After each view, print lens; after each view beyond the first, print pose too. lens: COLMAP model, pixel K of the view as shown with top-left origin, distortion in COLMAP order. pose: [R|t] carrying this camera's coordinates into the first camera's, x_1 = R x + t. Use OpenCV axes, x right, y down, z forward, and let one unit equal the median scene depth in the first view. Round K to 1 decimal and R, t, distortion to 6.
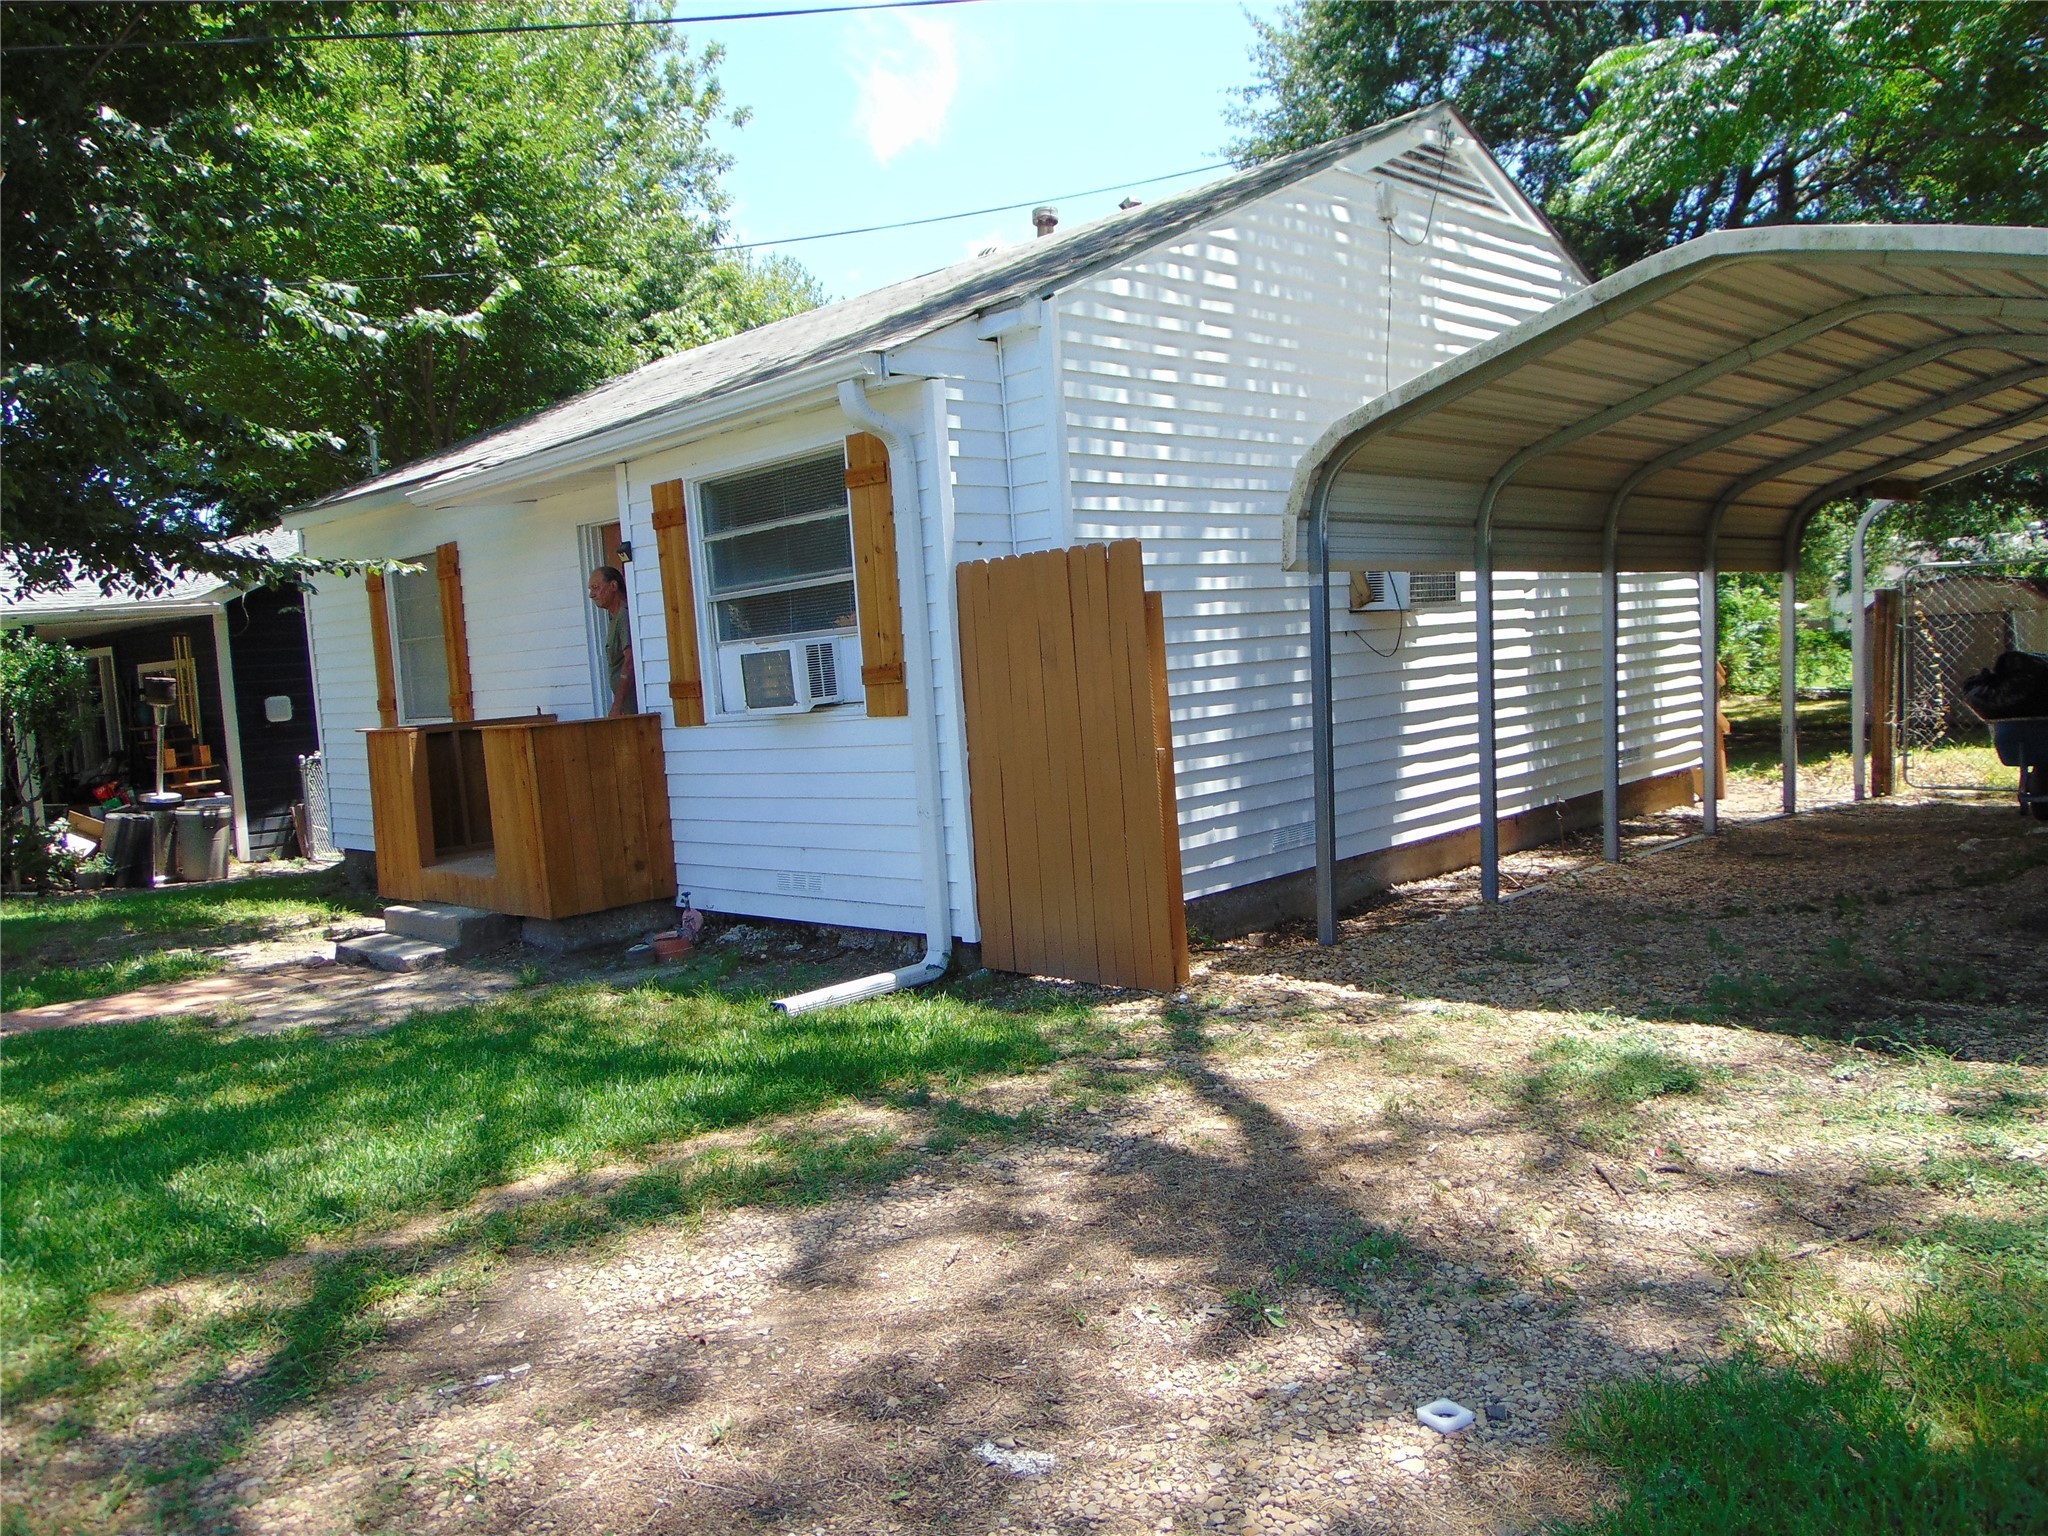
lens RADIAL K [[1527.4, 0, 1025.2], [0, 1527.4, 767.7], [0, 0, 1]] dist [-0.030006, 0.061506]
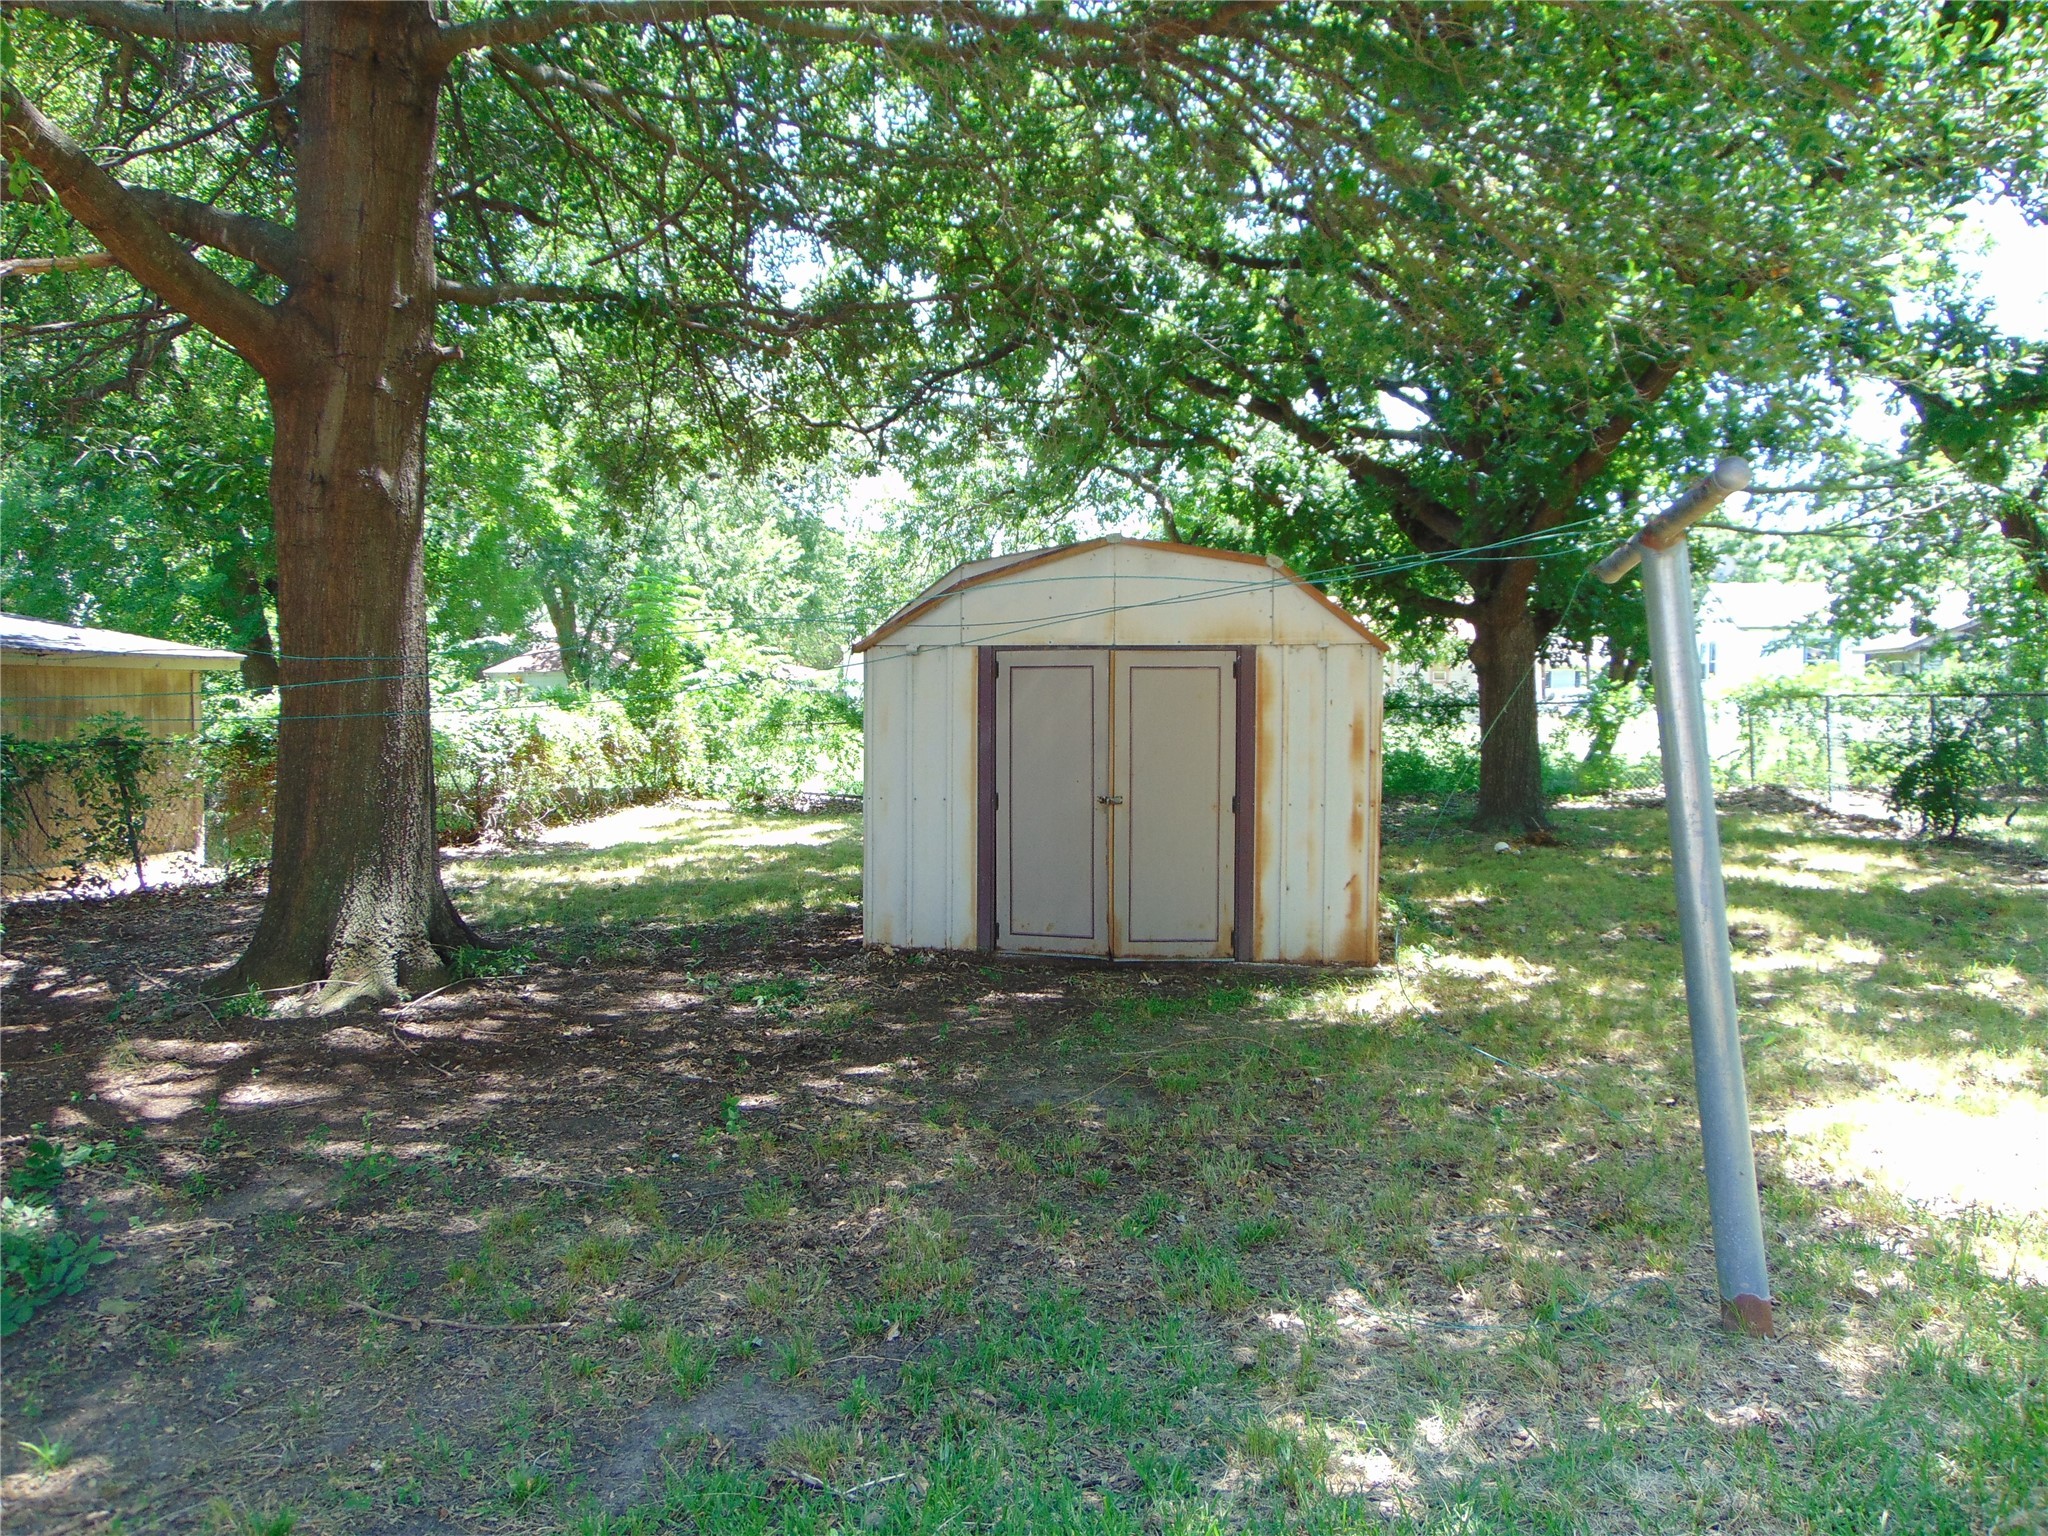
lens RADIAL K [[1527.4, 0, 1024.2], [0, 1527.4, 768.3], [0, 0, 1]] dist [-0.030006, 0.061506]
pose [[0.823136, 0.034586, 0.566790, 0.385897], [-0.013854, 0.999070, -0.040843, -0.058128], [-0.567675, 0.025767, 0.822849, 0.711096]]
